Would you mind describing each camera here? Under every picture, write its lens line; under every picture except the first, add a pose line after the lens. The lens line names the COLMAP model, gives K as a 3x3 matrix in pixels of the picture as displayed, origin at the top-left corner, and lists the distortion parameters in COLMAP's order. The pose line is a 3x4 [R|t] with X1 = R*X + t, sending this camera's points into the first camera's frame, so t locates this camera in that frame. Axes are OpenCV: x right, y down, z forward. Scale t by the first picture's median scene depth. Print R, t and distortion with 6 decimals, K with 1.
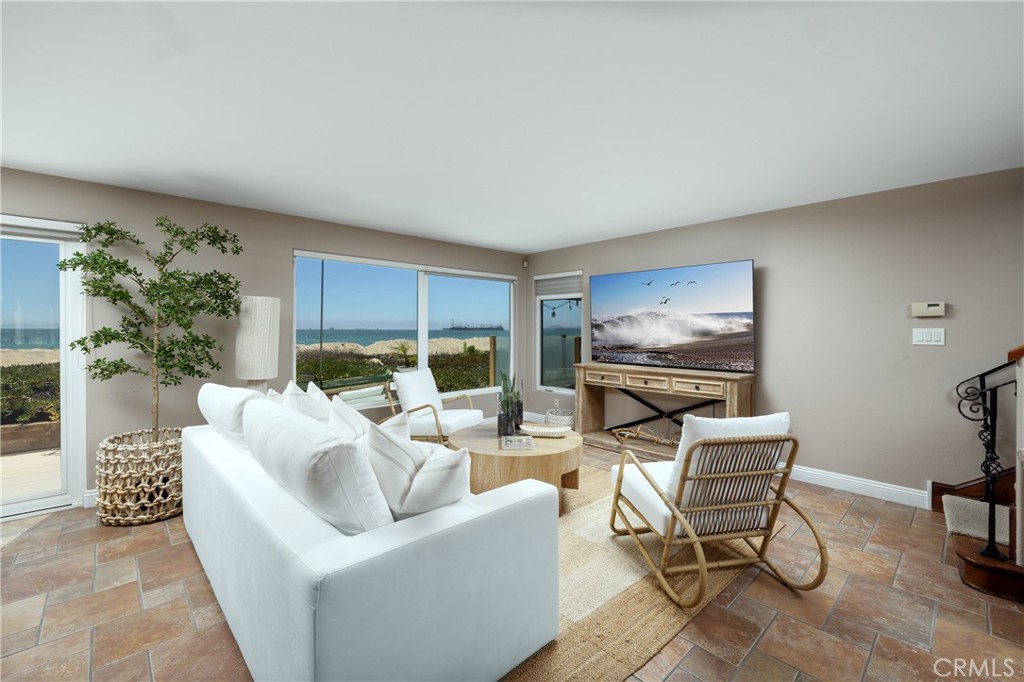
lens RADIAL K [[437.3, 0, 508.3], [0, 437.3, 332.6], [0, 0, 1]] dist [0.001327, 0.000545]
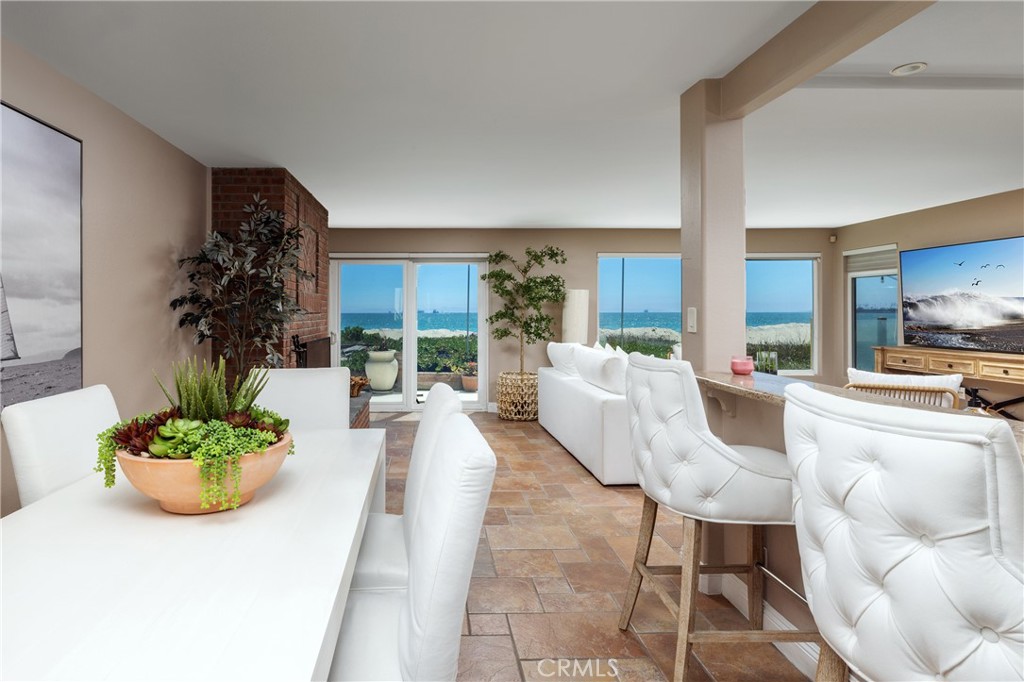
lens RADIAL K [[556.7, 0, 440.1], [0, 556.7, 311.5], [0, 0, 1]] dist [-0.004640, -0.001805]
pose [[0.740198, -0.005552, -0.672366, 0.391958], [-0.000539, 0.999961, -0.008850, 0.012083], [0.672389, 0.006913, 0.740166, -0.772564]]
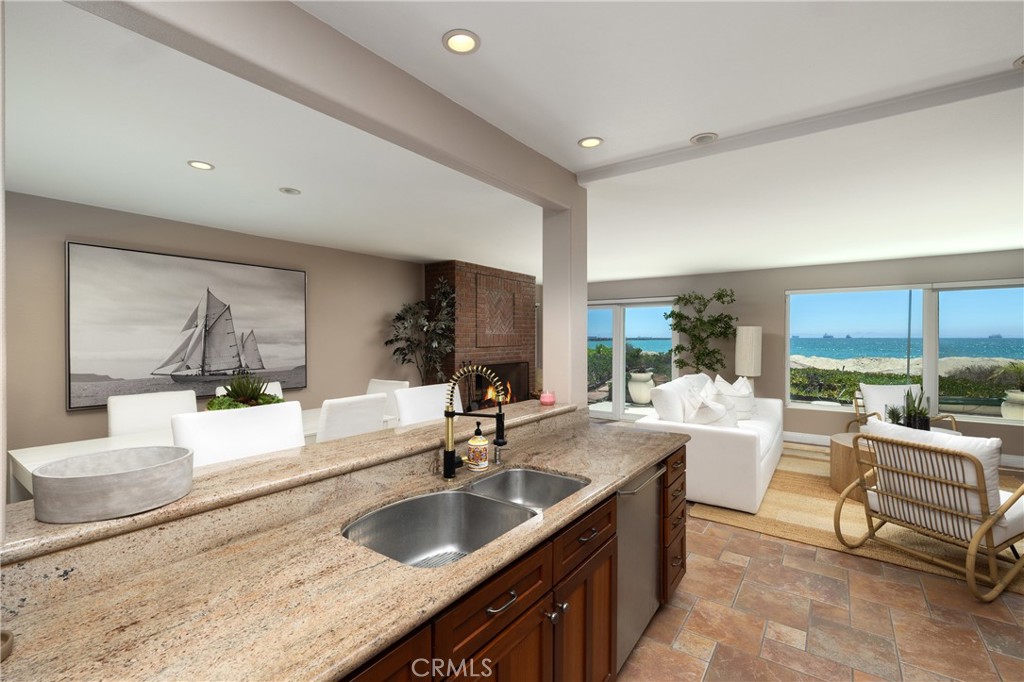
lens RADIAL K [[437.3, 0, 514.3], [0, 437.3, 342.9], [0, 0, 1]] dist [0.001327, 0.000545]
pose [[0.204630, 0.009740, -0.978791, 0.923390], [-0.009068, 0.999926, 0.008055, -0.026644], [0.978797, 0.007228, 0.204703, -0.216779]]
